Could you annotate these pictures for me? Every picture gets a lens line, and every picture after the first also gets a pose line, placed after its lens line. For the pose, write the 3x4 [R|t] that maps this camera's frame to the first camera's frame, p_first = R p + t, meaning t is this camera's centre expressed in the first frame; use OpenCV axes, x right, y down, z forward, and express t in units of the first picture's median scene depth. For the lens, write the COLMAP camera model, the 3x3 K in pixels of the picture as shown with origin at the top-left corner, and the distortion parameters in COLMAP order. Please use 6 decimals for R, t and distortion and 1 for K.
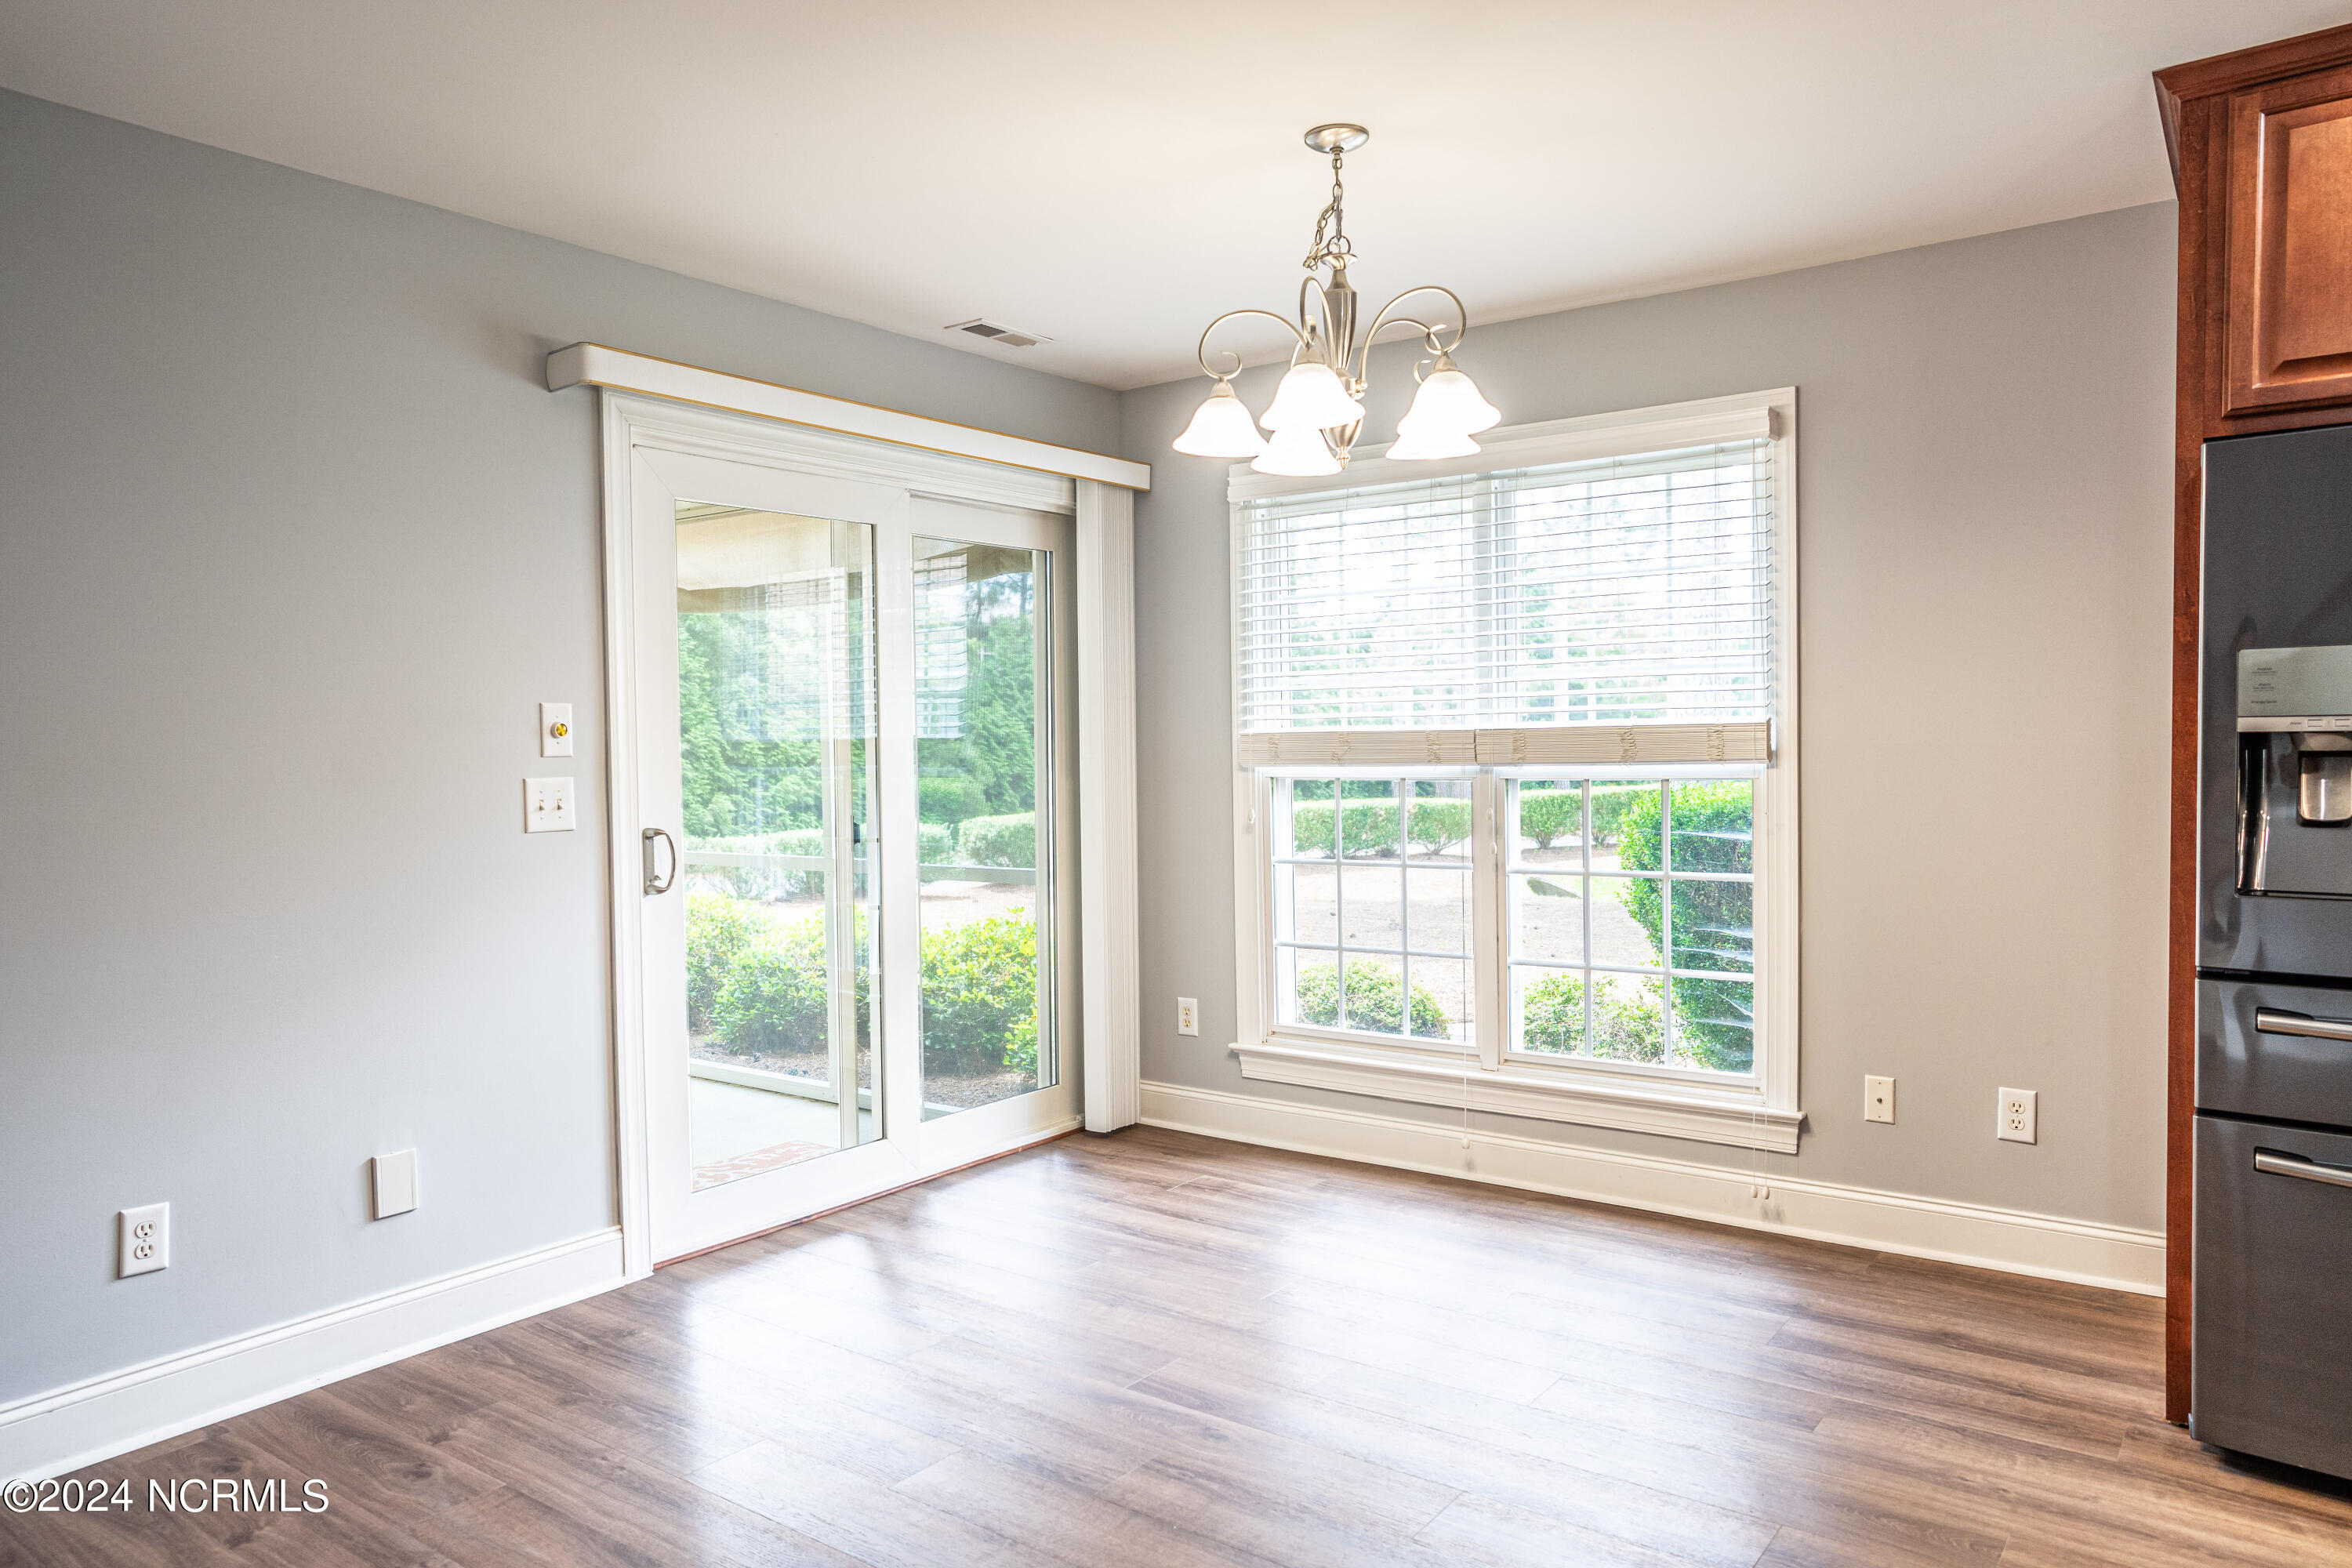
lens RADIAL K [[1573.3, 0, 1175.9], [0, 1573.3, 790.1], [0, 0, 1]] dist [-0.038061, 0.038535]
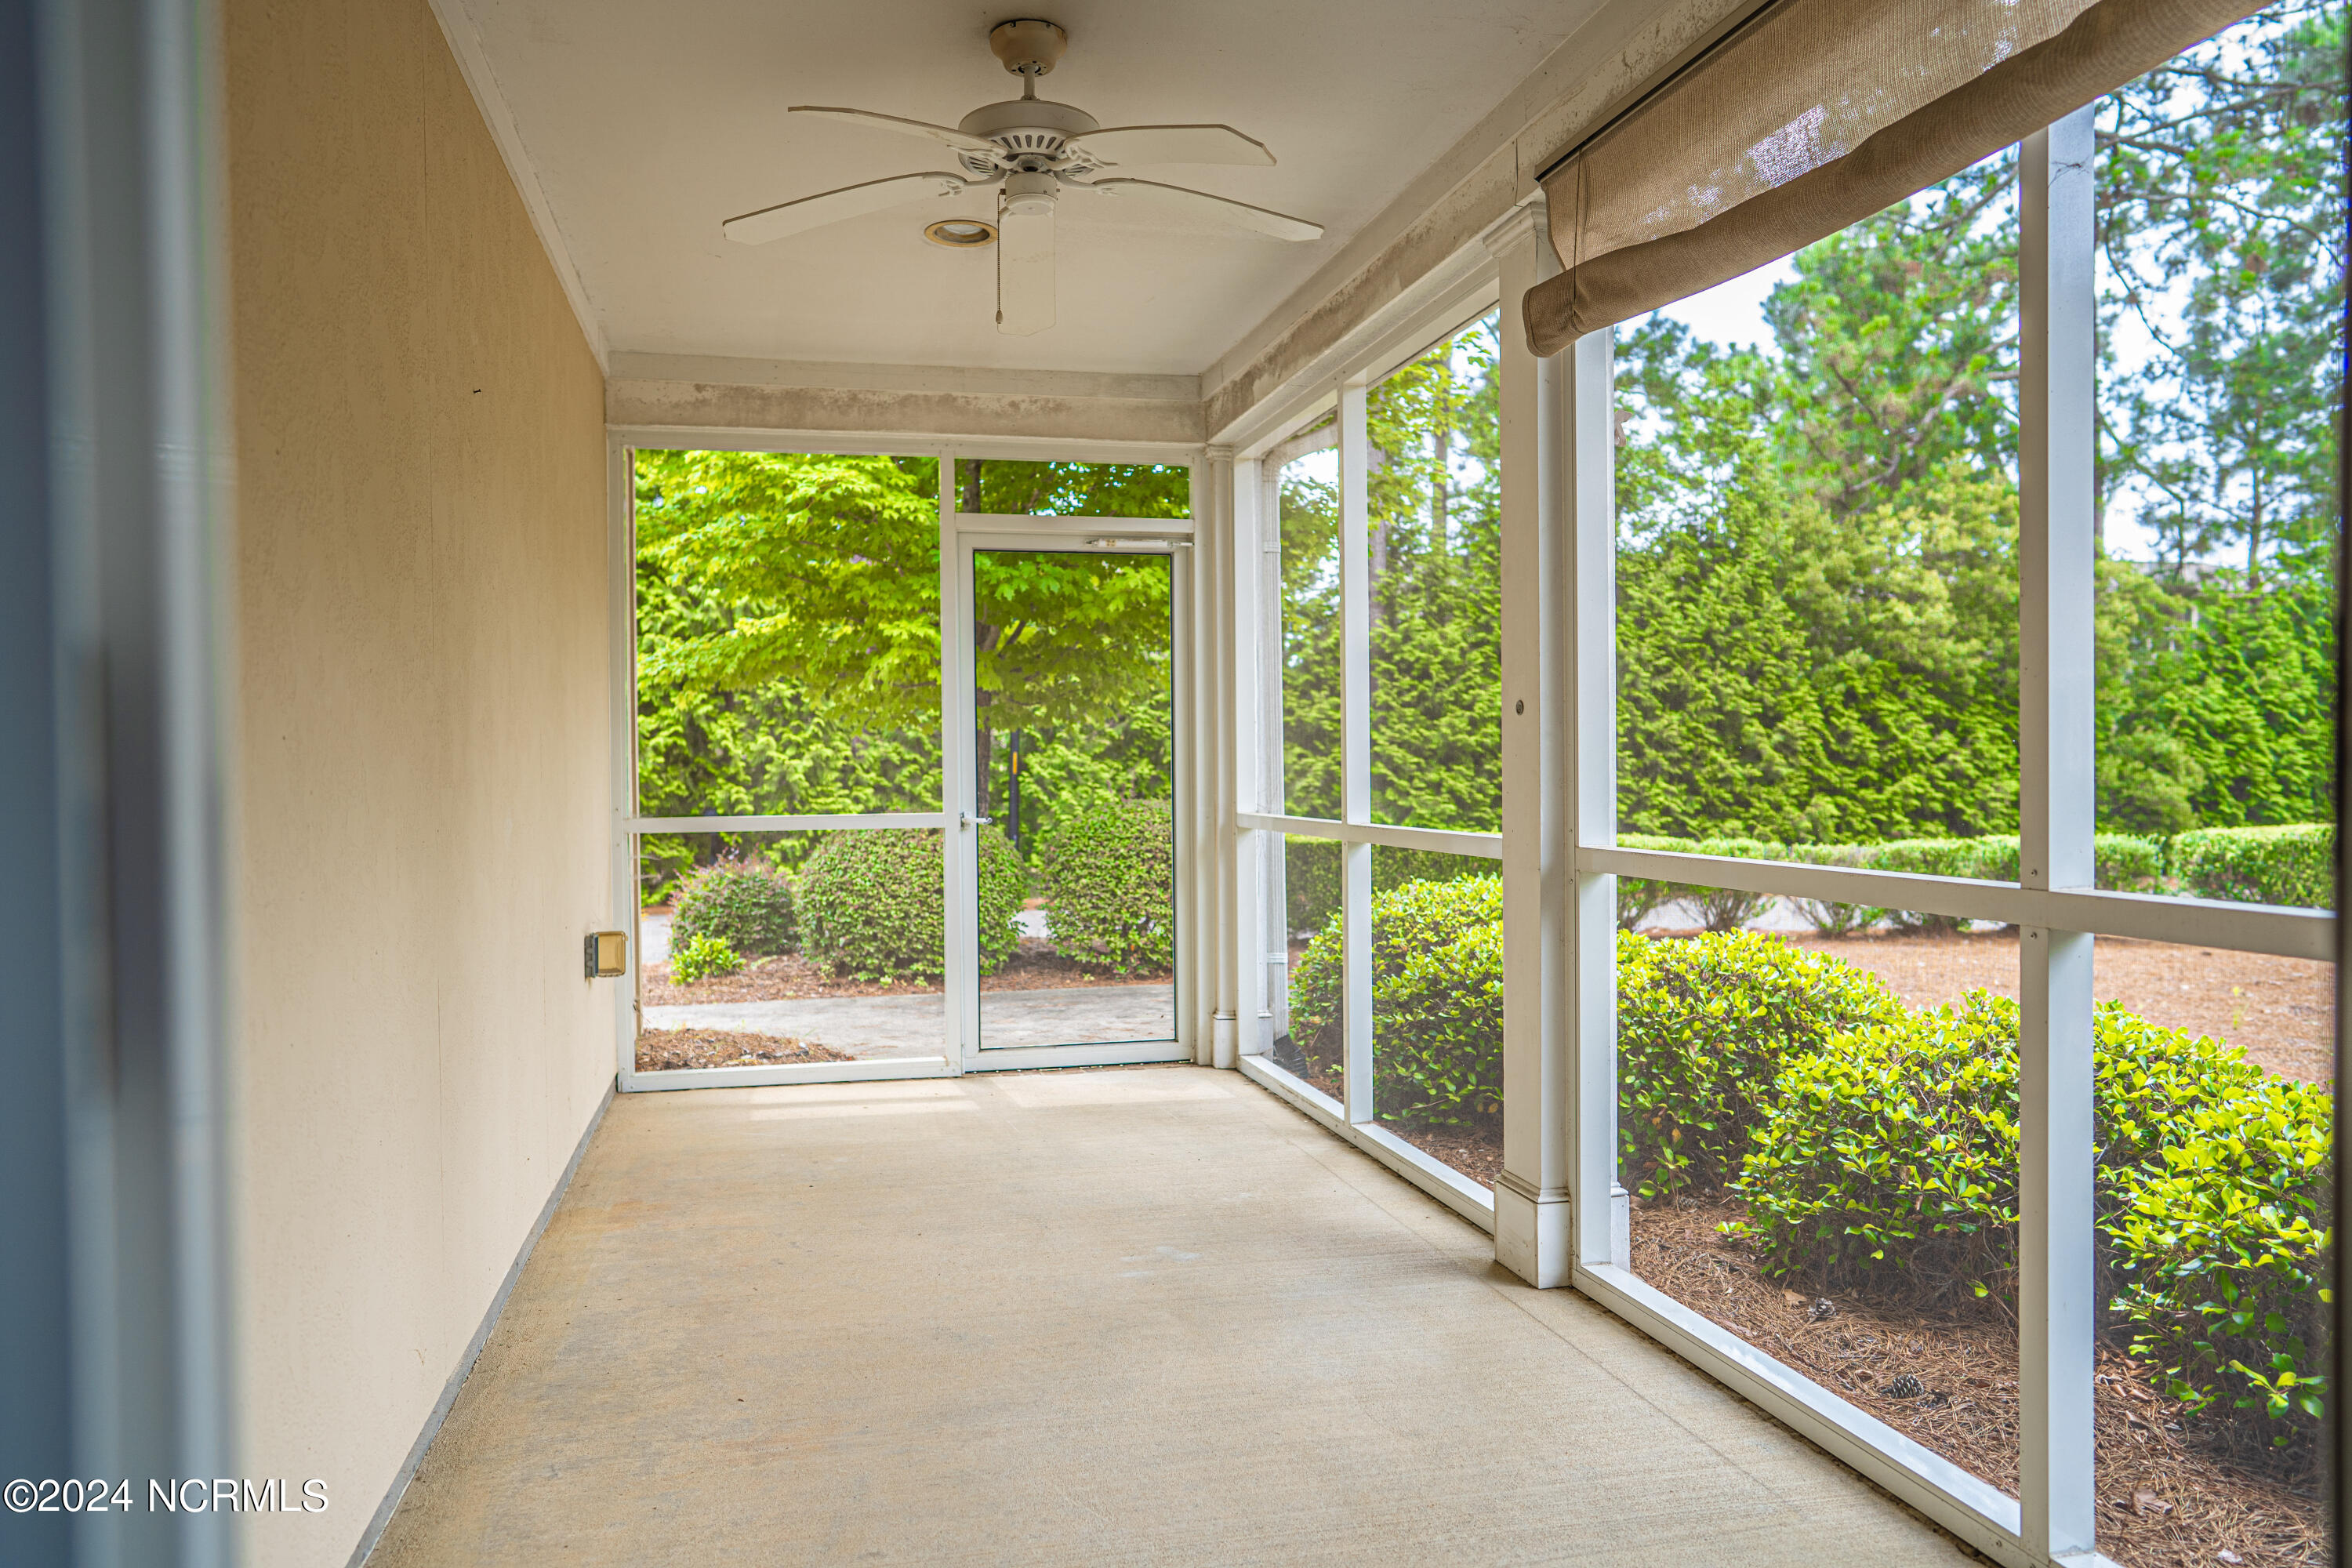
lens RADIAL K [[1573.3, 0, 1165.6], [0, 1573.3, 825.4], [0, 0, 1]] dist [-0.038061, 0.038535]
pose [[0.773286, 0.024487, -0.633585, -0.032078], [-0.014580, 0.999677, 0.020840, 0.006084], [0.633890, -0.006877, 0.773392, 0.133460]]
